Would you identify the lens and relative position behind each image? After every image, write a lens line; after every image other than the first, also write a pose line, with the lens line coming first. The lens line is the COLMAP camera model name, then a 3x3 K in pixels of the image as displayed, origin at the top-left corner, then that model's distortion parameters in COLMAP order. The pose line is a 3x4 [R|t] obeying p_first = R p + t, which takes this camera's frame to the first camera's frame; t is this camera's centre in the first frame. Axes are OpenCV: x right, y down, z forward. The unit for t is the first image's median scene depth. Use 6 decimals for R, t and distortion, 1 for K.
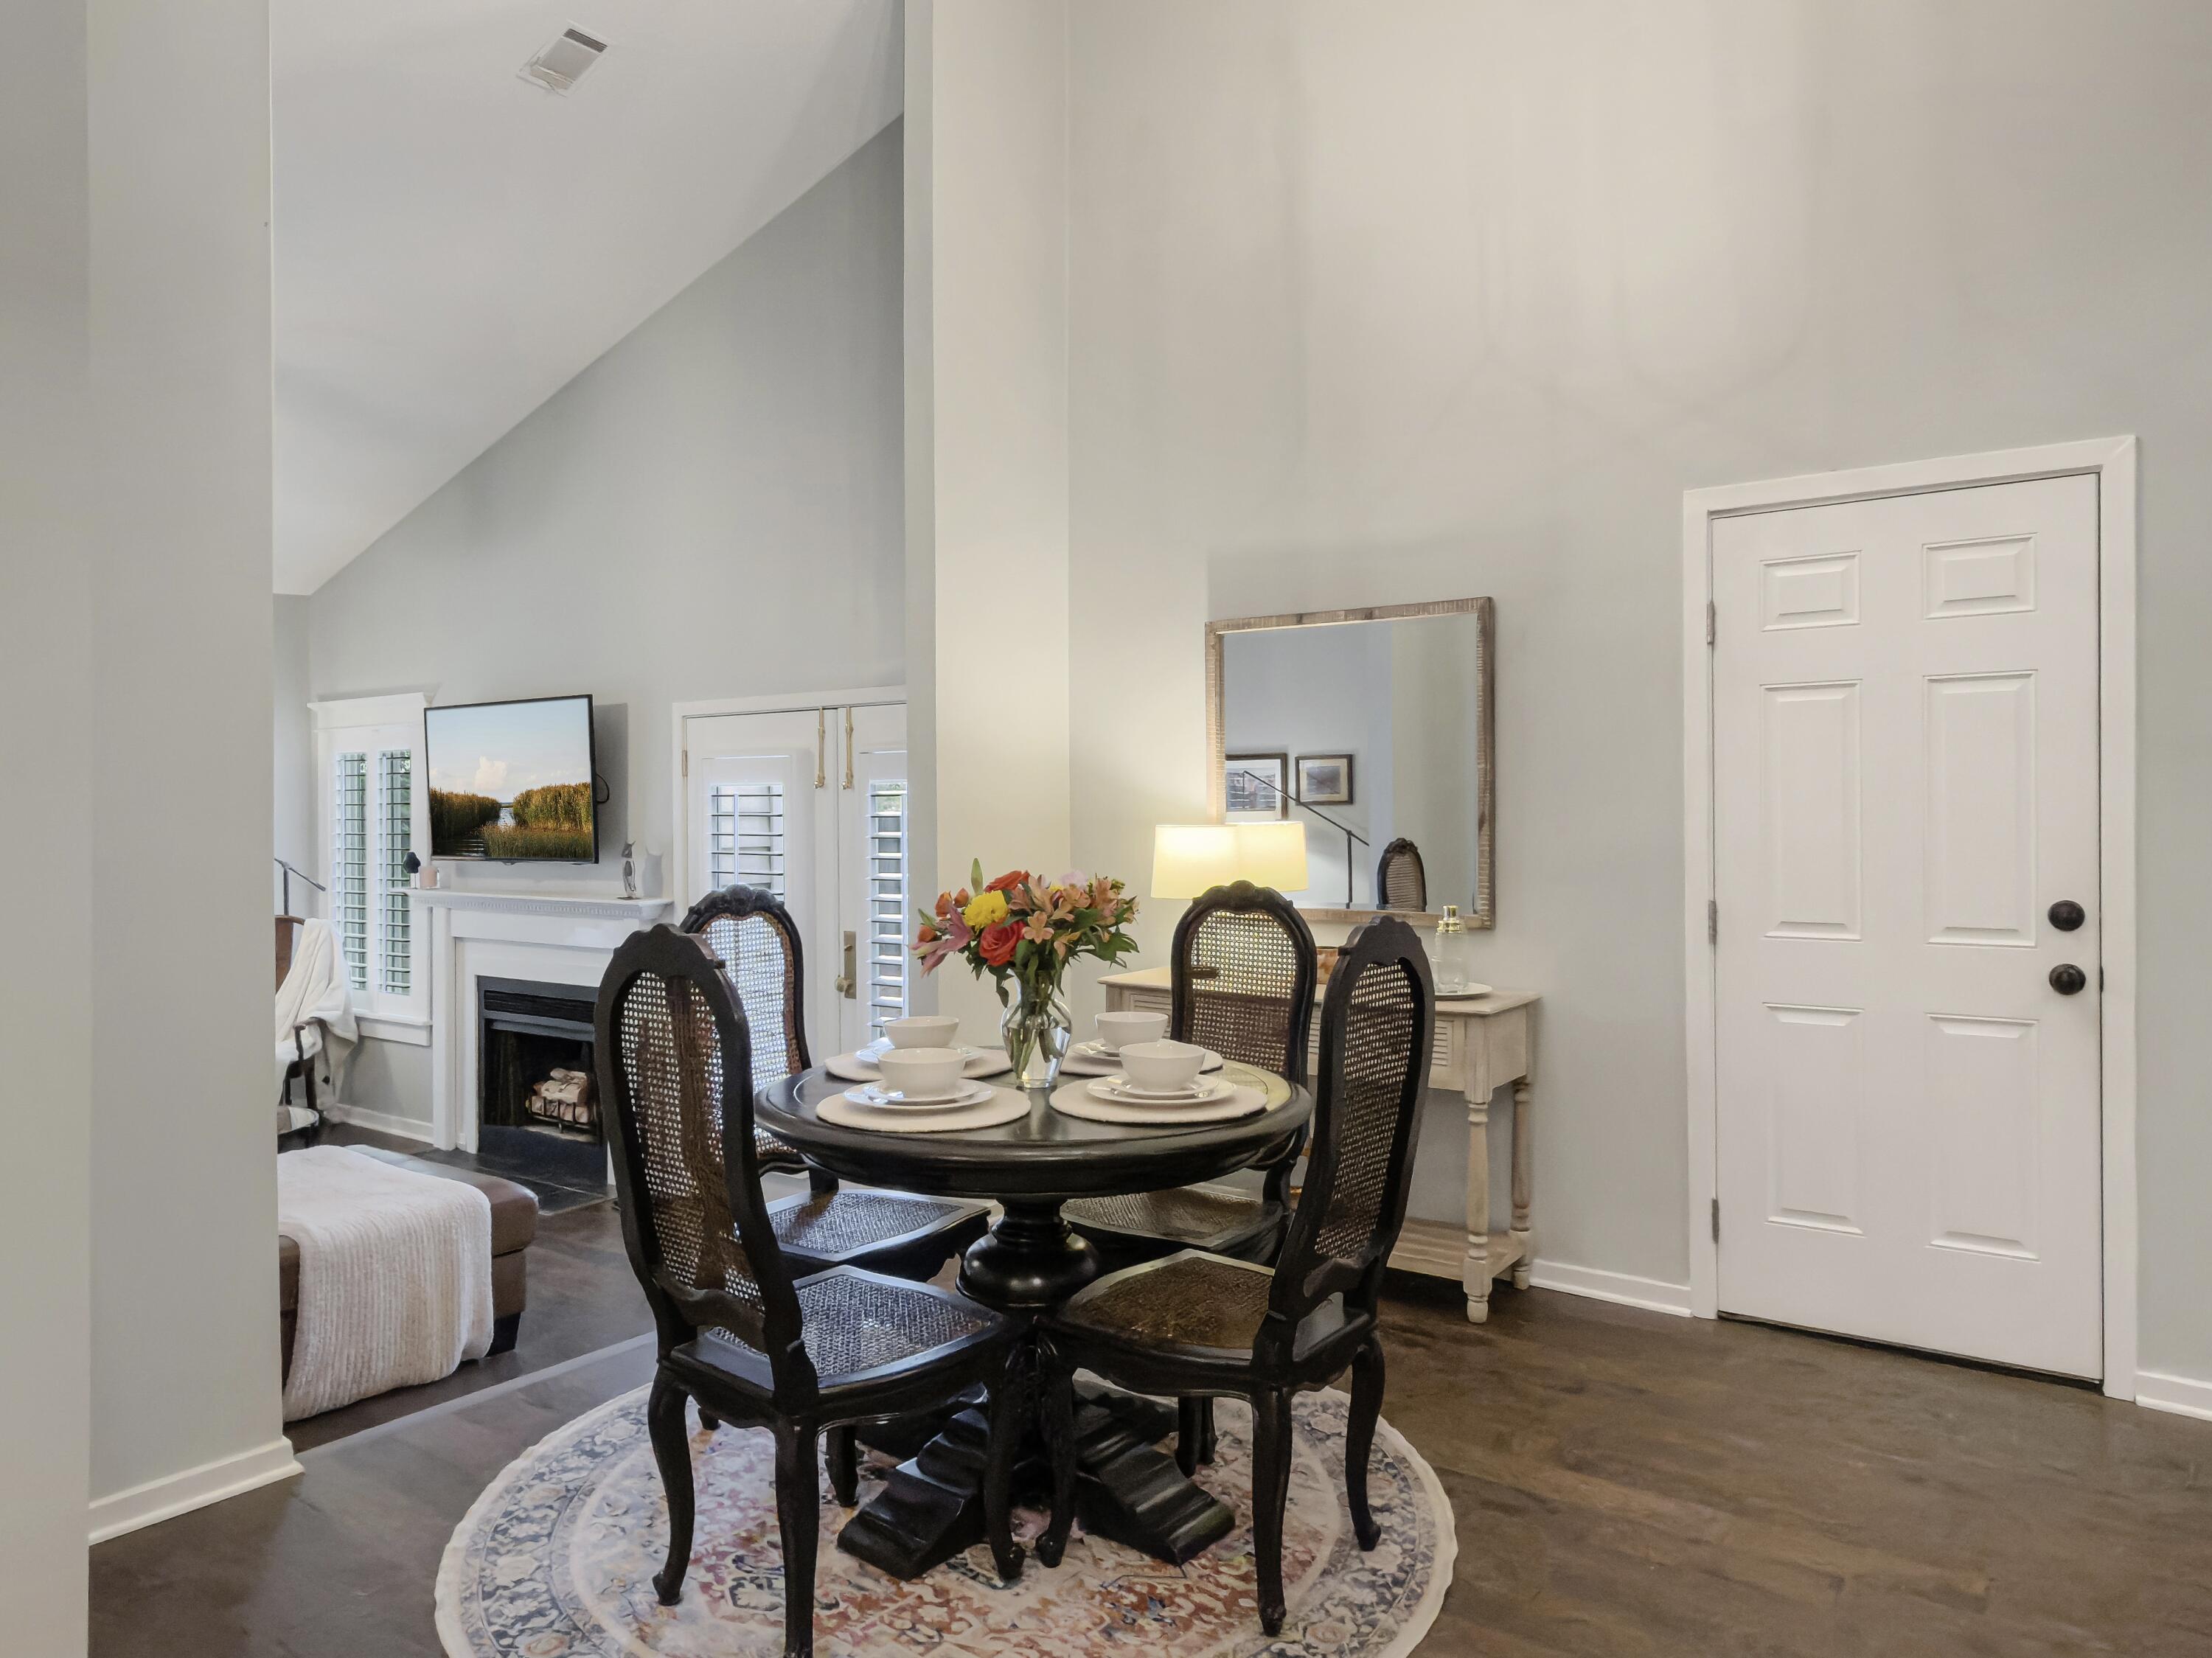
lens RADIAL K [[1467.6, 0, 1105.9], [0, 1467.6, 815.7], [0, 0, 1]] dist [0.008250, -0.003105]
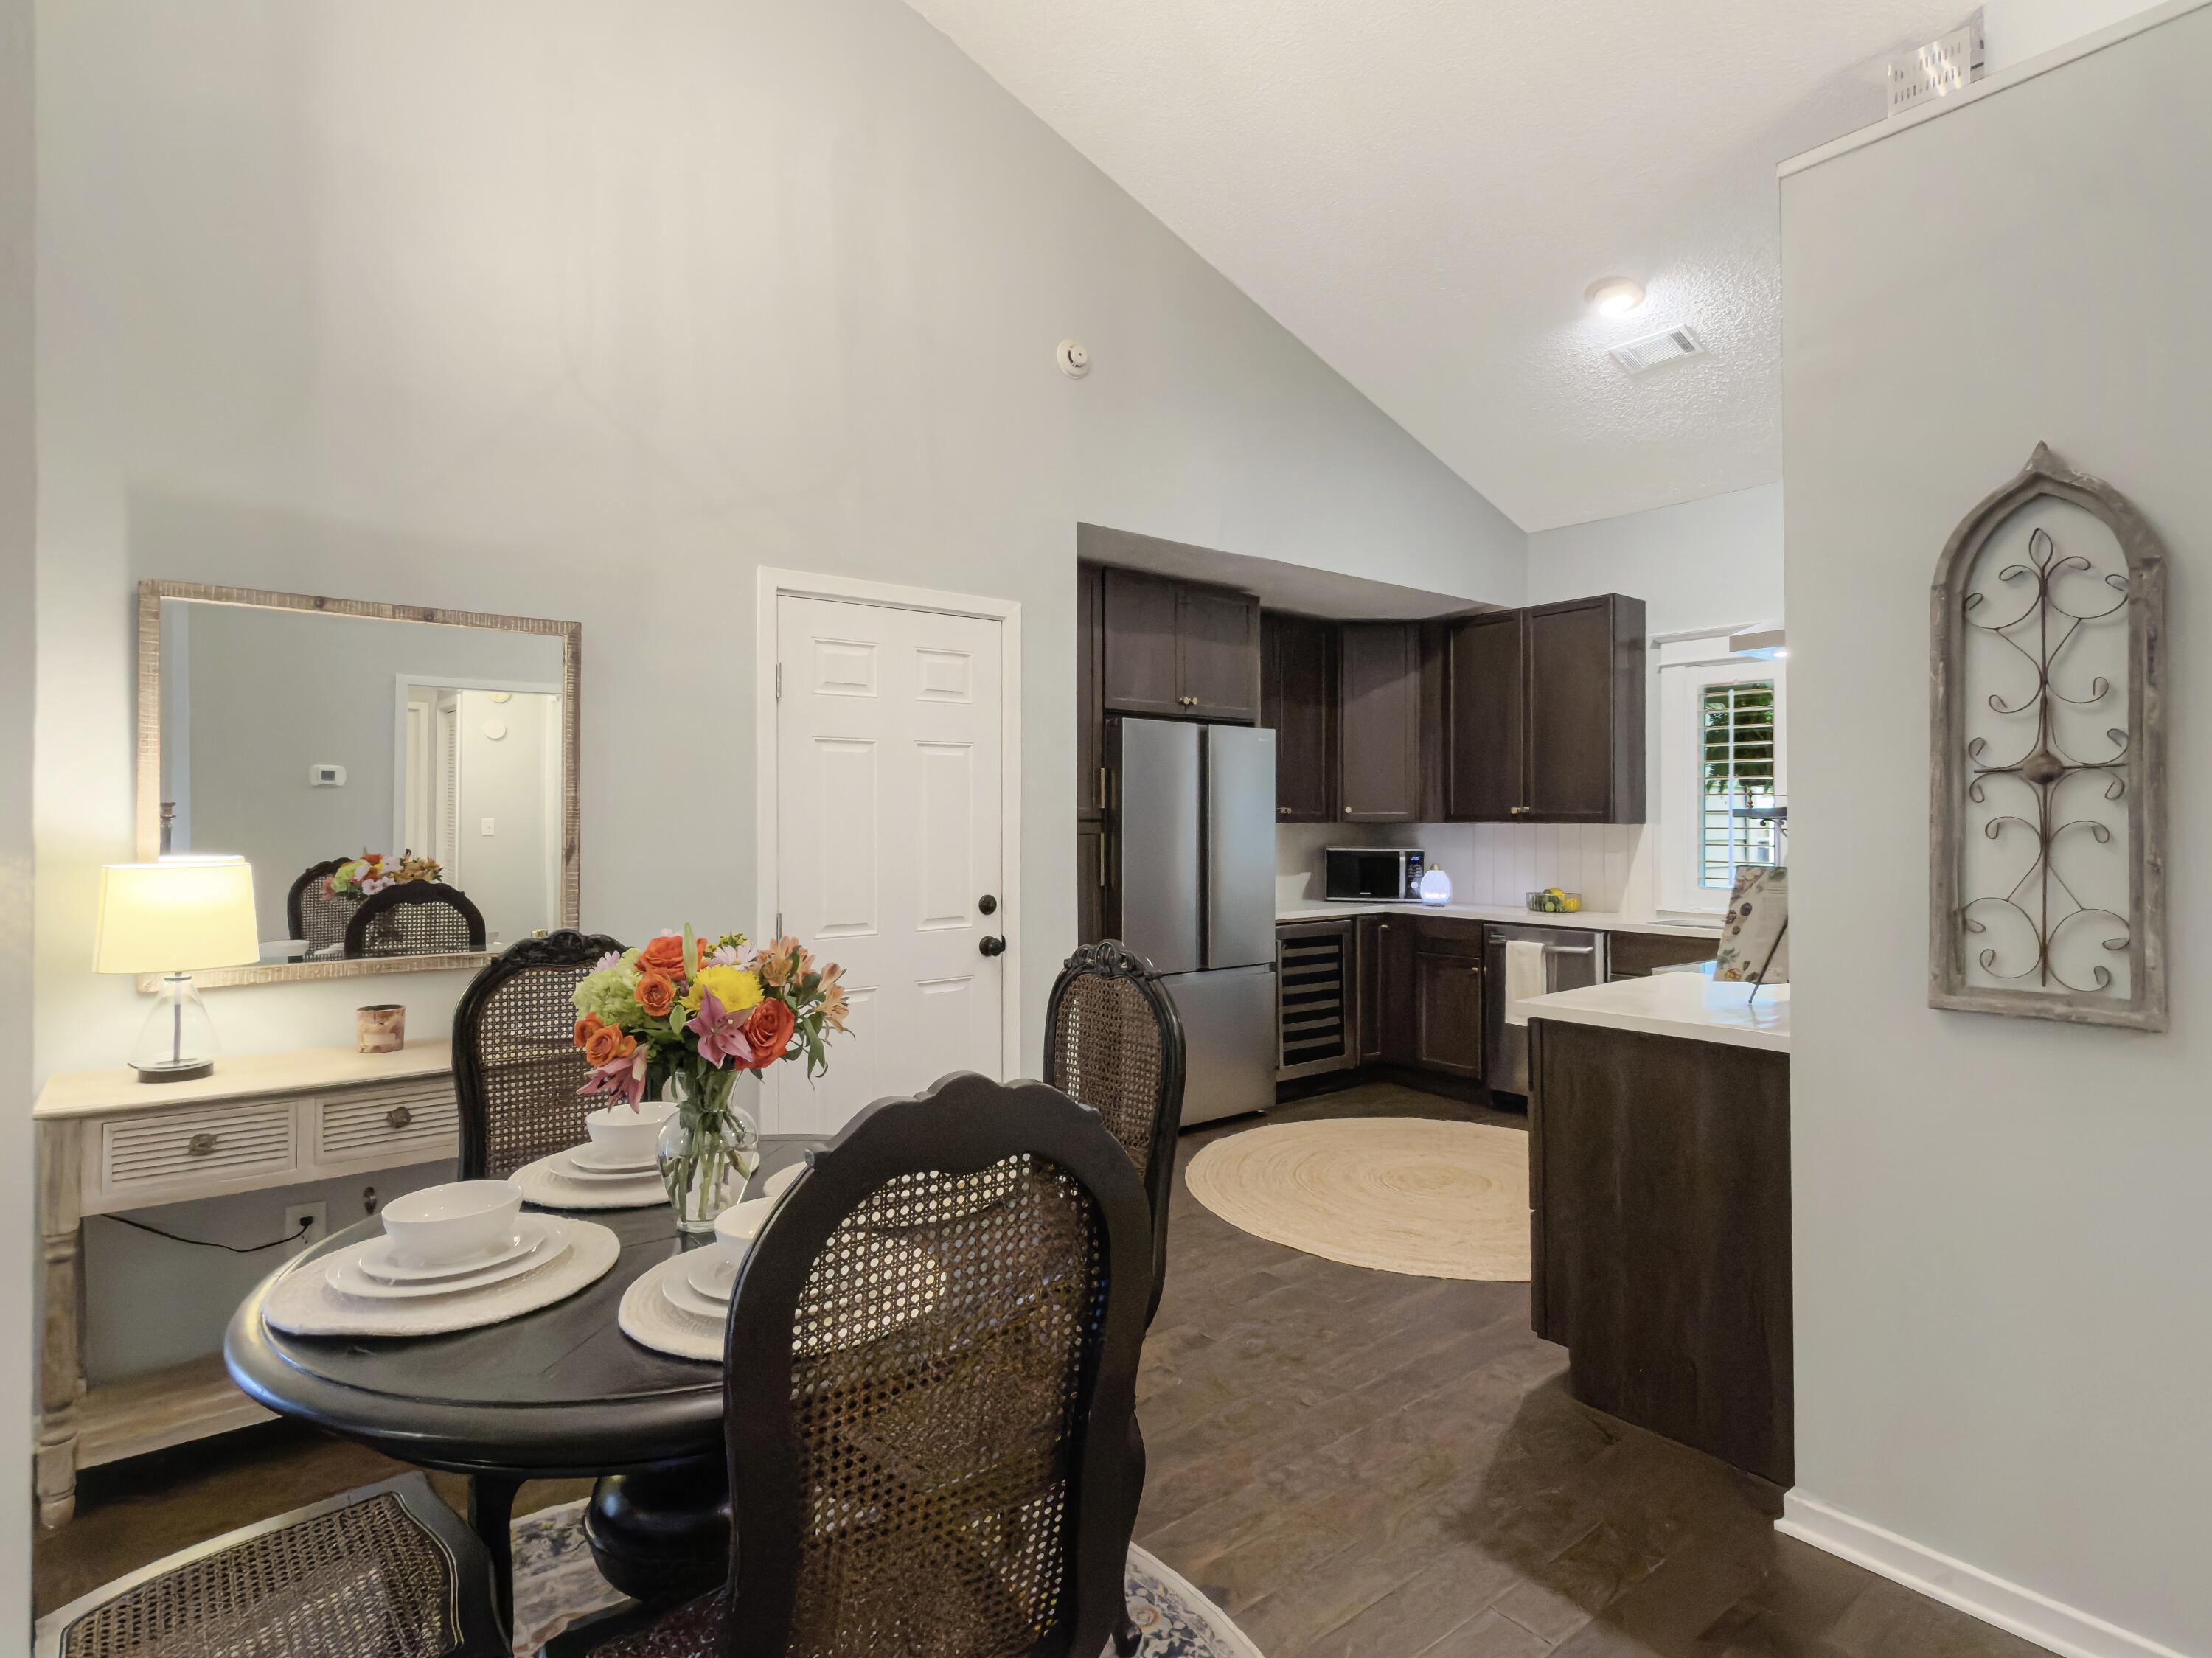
lens RADIAL K [[1141.2, 0, 1110.5], [0, 1141.2, 809.6], [0, 0, 1]] dist [0.005392, 0.001143]
pose [[0.275028, 0.009739, 0.961387, -0.228122], [0.004162, 0.999927, -0.011321, -0.008560], [-0.961427, 0.007115, 0.274968, 0.272861]]
